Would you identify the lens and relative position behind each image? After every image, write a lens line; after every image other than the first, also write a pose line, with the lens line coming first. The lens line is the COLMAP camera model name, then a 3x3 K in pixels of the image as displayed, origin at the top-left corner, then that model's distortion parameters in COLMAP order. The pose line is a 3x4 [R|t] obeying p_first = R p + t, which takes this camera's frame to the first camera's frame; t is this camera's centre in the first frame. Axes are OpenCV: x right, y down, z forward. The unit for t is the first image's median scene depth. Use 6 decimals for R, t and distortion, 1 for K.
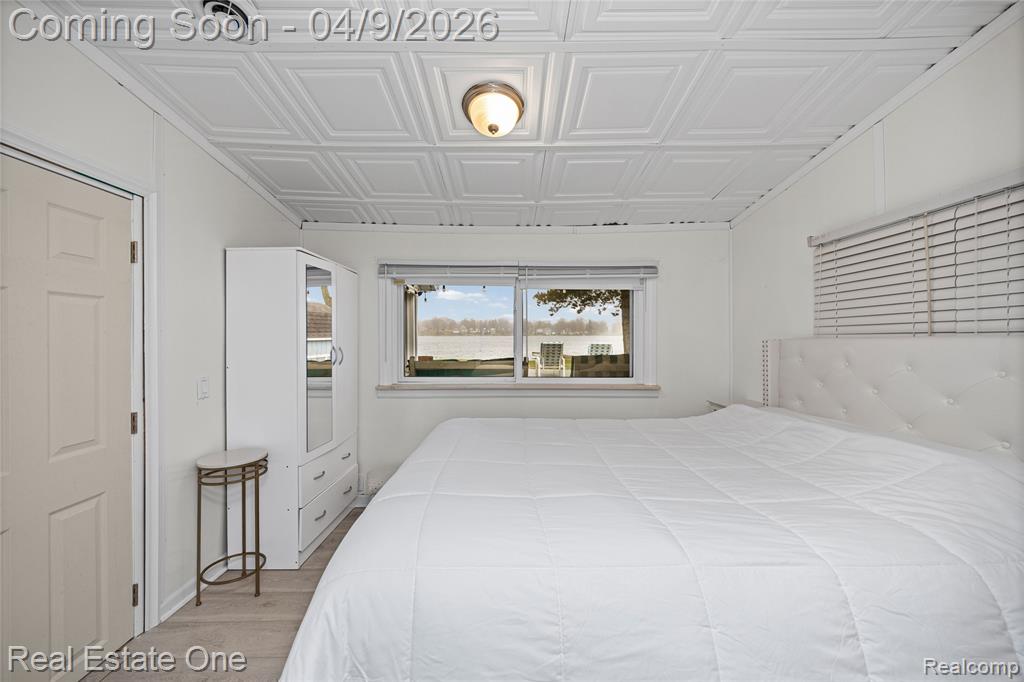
lens RADIAL K [[376.0, 0, 511.1], [0, 376.0, 338.5], [0, 0, 1]] dist [0.002001, 0.000032]
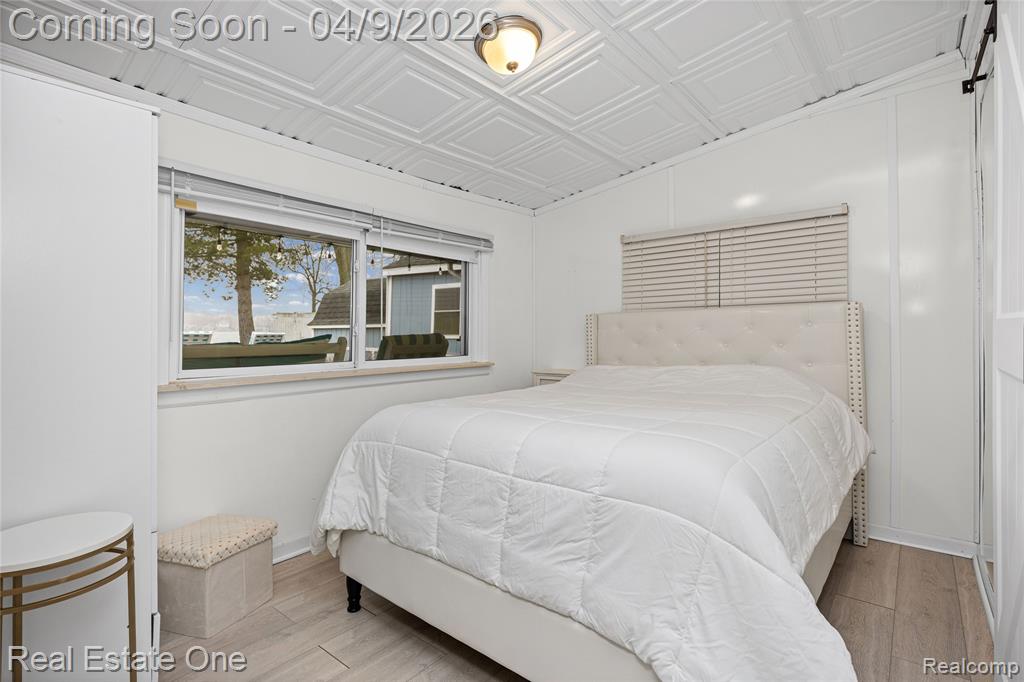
lens RADIAL K [[479.9, 0, 504.8], [0, 479.9, 331.9], [0, 0, 1]] dist [-0.002239, -0.000975]
pose [[0.654996, -0.001149, 0.755632, -0.551182], [0.005232, 0.999982, -0.003015, 0.051932], [-0.755615, 0.005928, 0.654990, 0.157574]]
